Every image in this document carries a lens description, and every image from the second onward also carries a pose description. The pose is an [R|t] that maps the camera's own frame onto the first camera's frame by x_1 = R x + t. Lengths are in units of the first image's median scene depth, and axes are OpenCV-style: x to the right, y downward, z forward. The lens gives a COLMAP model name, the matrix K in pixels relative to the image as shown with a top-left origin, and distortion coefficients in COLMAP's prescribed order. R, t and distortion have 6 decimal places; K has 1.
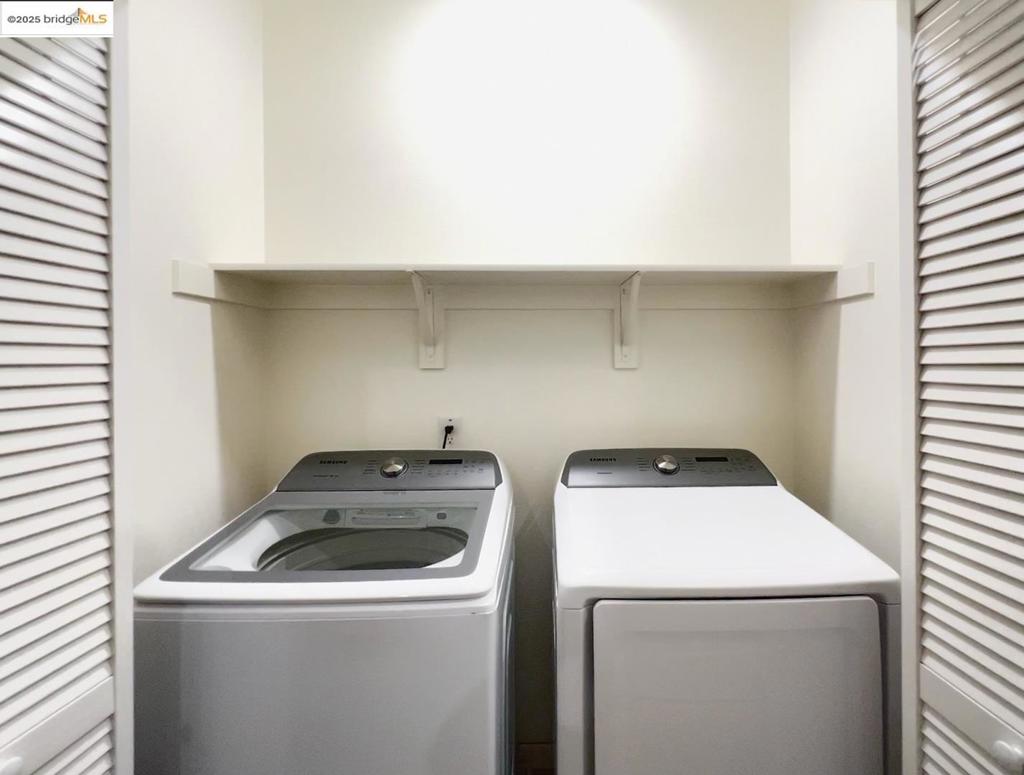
lens RADIAL K [[505.5, 0, 514.9], [0, 505.5, 392.3], [0, 0, 1]] dist [-0.002173, 0.000702]
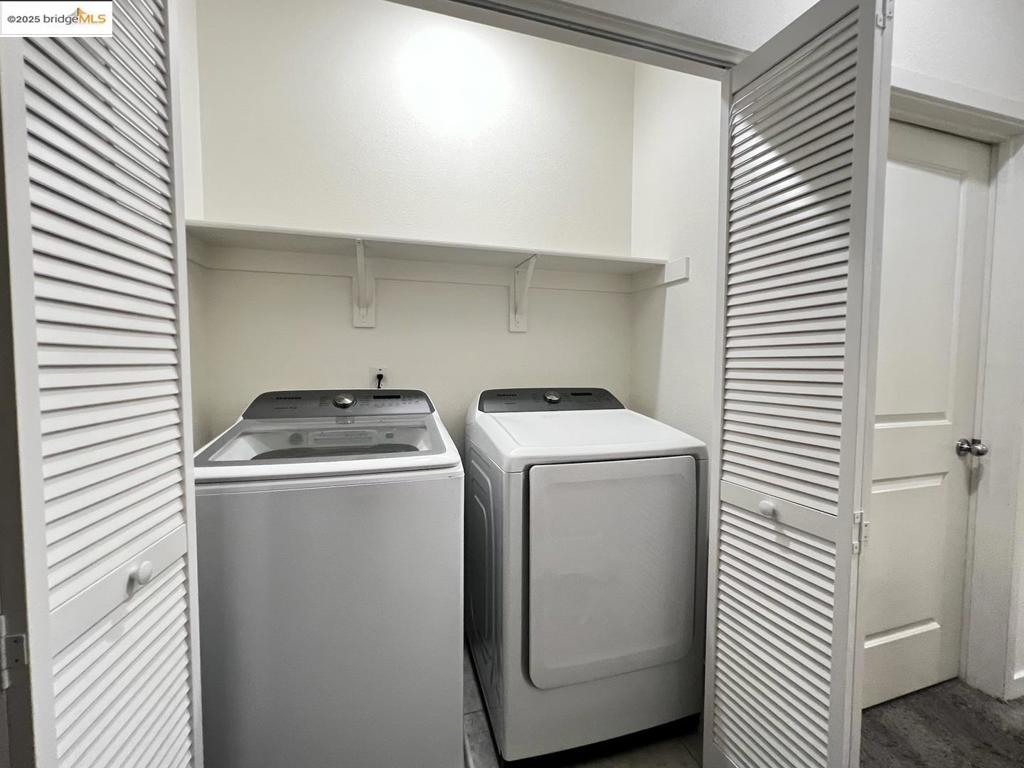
lens RADIAL K [[409.7, 0, 509.6], [0, 409.7, 383.7], [0, 0, 1]] dist [-0.002738, 0.002077]
pose [[0.969938, -0.002762, 0.243338, -0.100513], [-0.009098, 0.998825, 0.047602, 0.060781], [-0.243184, -0.048385, 0.968773, -0.069957]]
